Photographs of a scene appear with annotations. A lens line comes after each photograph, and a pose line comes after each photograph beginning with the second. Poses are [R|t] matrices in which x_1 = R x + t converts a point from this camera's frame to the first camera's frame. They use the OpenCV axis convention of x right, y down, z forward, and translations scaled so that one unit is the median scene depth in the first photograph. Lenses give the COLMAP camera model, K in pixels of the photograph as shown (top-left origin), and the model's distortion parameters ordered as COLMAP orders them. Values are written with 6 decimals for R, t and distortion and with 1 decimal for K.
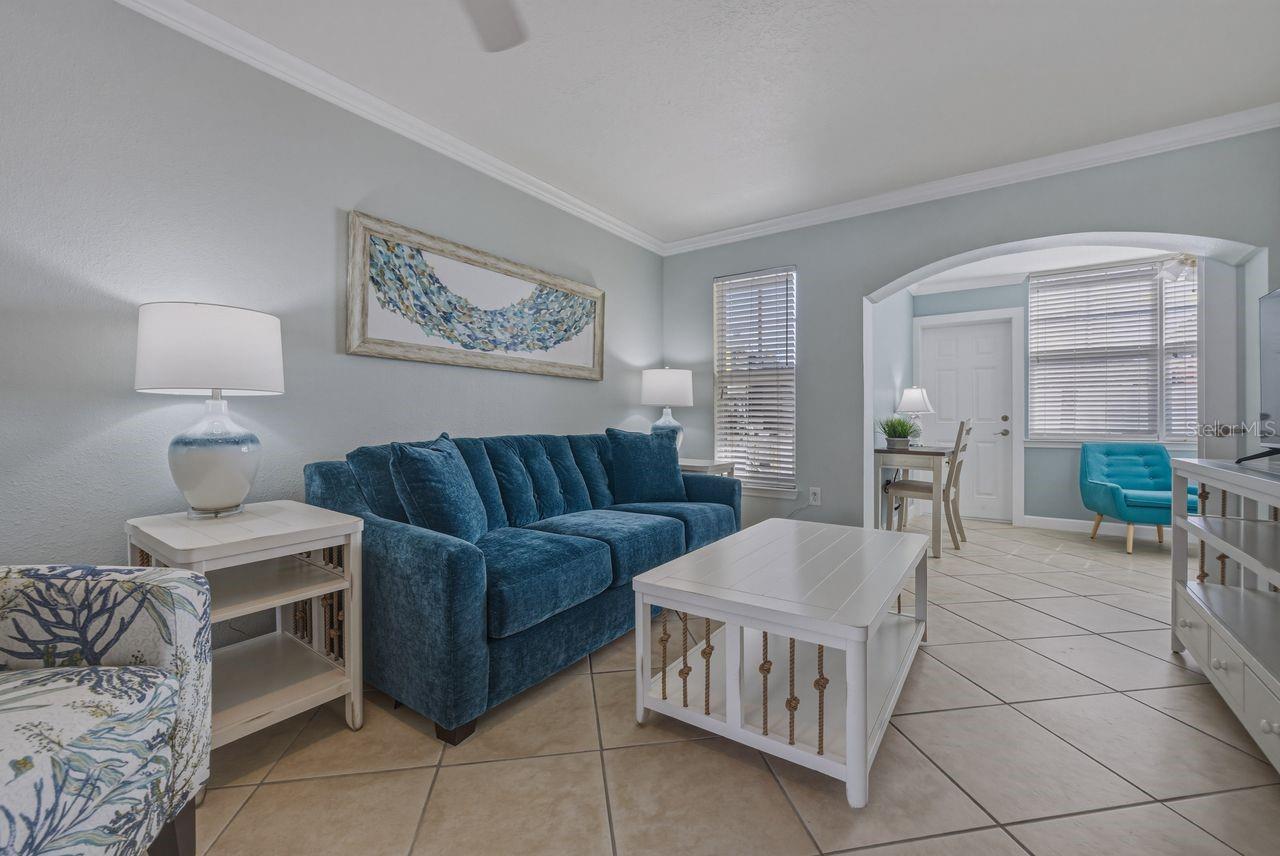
lens RADIAL K [[510.6, 0, 640.4], [0, 510.6, 420.2], [0, 0, 1]] dist [-0.004124, 0.000011]
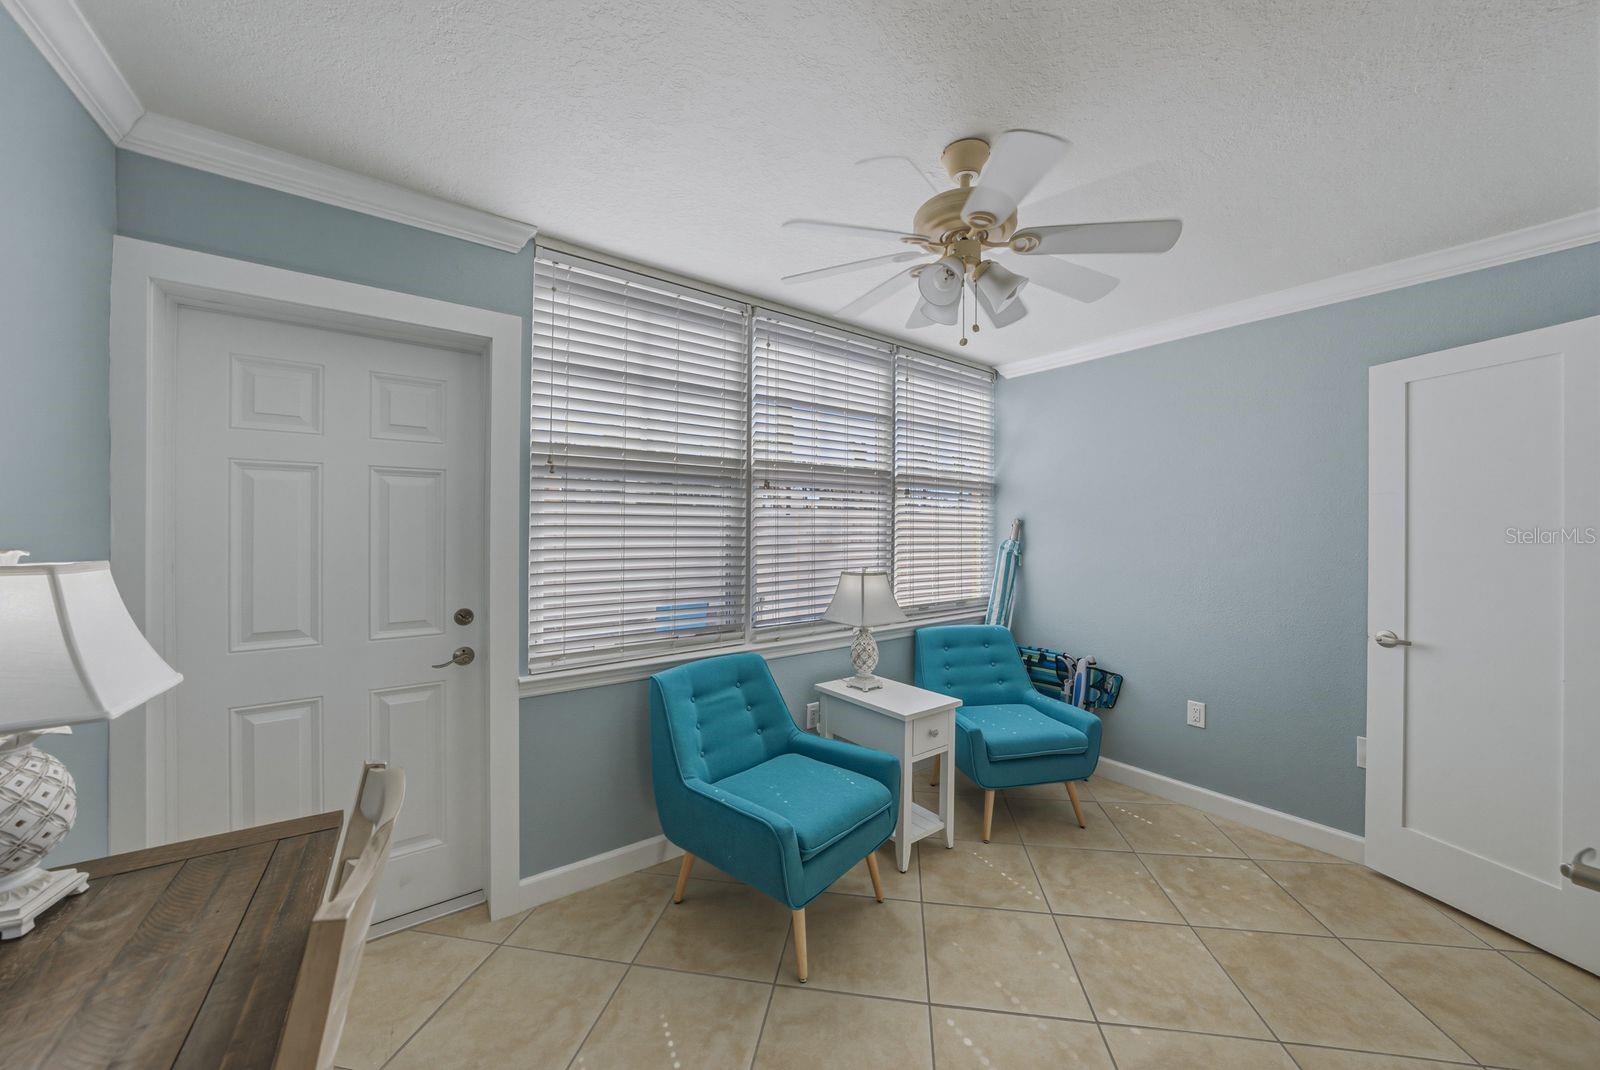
lens RADIAL K [[580.3, 0, 801.0], [0, 580.3, 528.9], [0, 0, 1]] dist [-0.013480, 0.000062]
pose [[0.267592, -0.011673, 0.963462, 0.439206], [-0.007782, 0.999868, 0.014275, -0.084560], [-0.963501, -0.011318, 0.267465, 0.752197]]
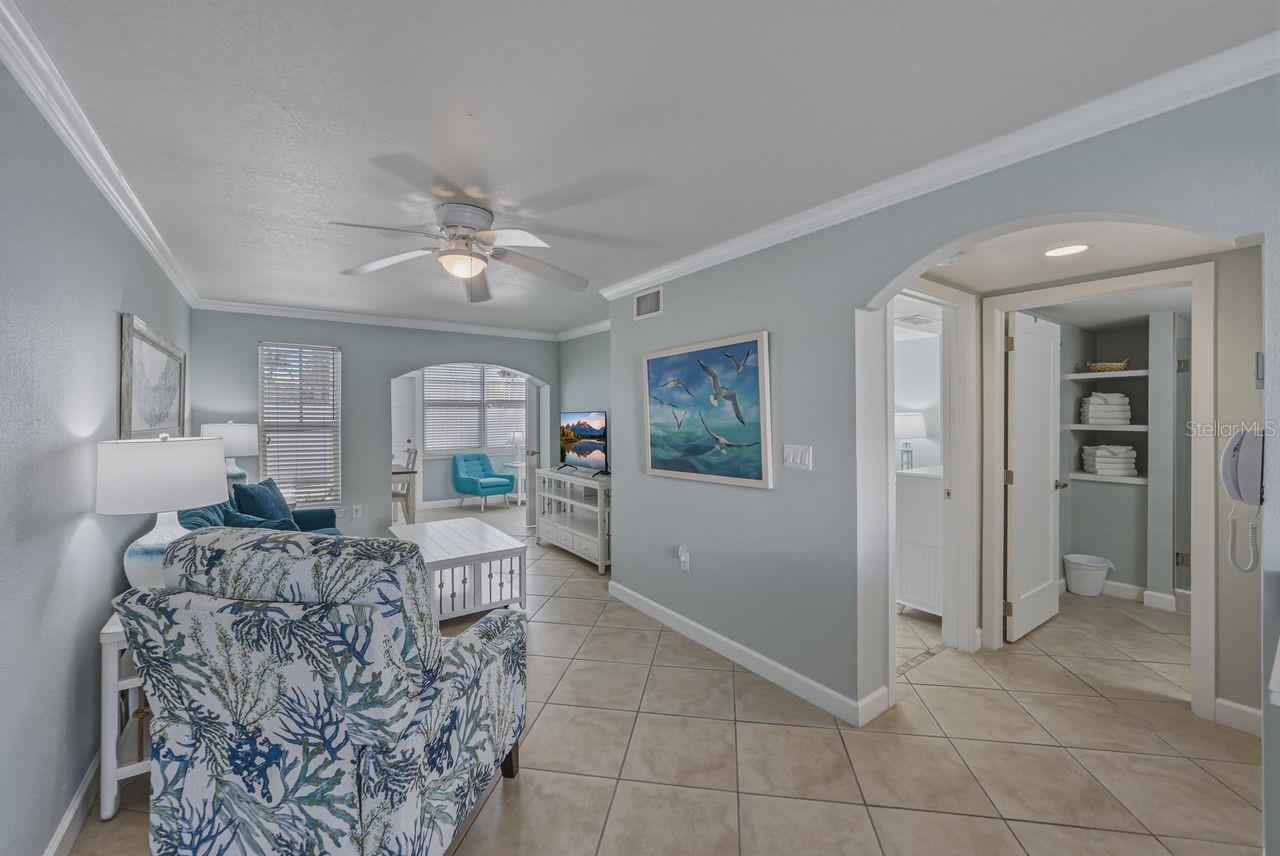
lens RADIAL K [[510.6, 0, 644.4], [0, 510.6, 421.2], [0, 0, 1]] dist [-0.004124, 0.000011]
pose [[0.303411, -0.014713, 0.952746, -0.598816], [0.000894, 0.999885, 0.015157, -0.097460], [-0.952859, -0.003747, 0.303389, -0.154646]]
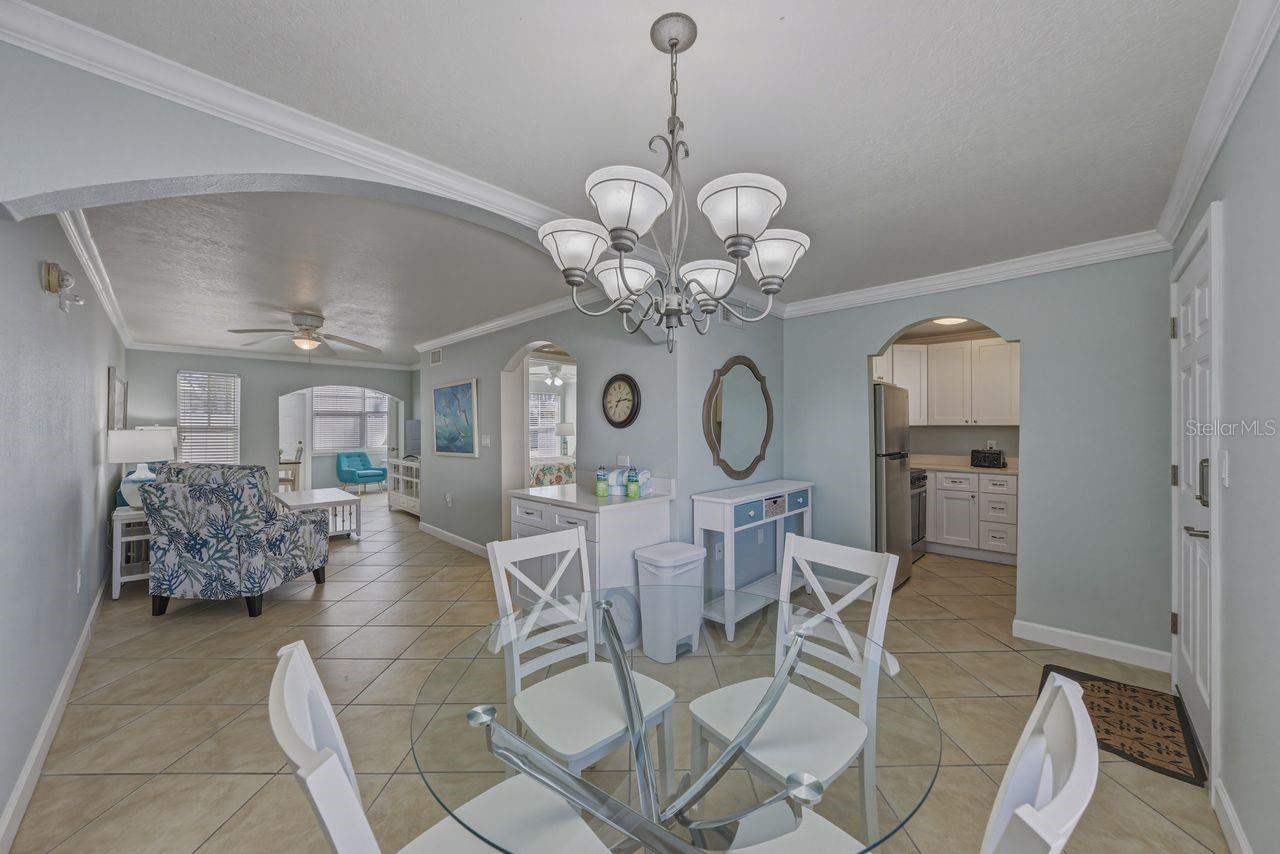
lens RADIAL K [[464.2, 0, 641.2], [0, 464.2, 425.4], [0, 0, 1]] dist [-0.013480, 0.000062]
pose [[0.135492, -0.002214, 0.990776, -1.002041], [-0.001156, 0.999996, 0.002393, -0.086597], [-0.990778, -0.001469, 0.135489, -0.634128]]
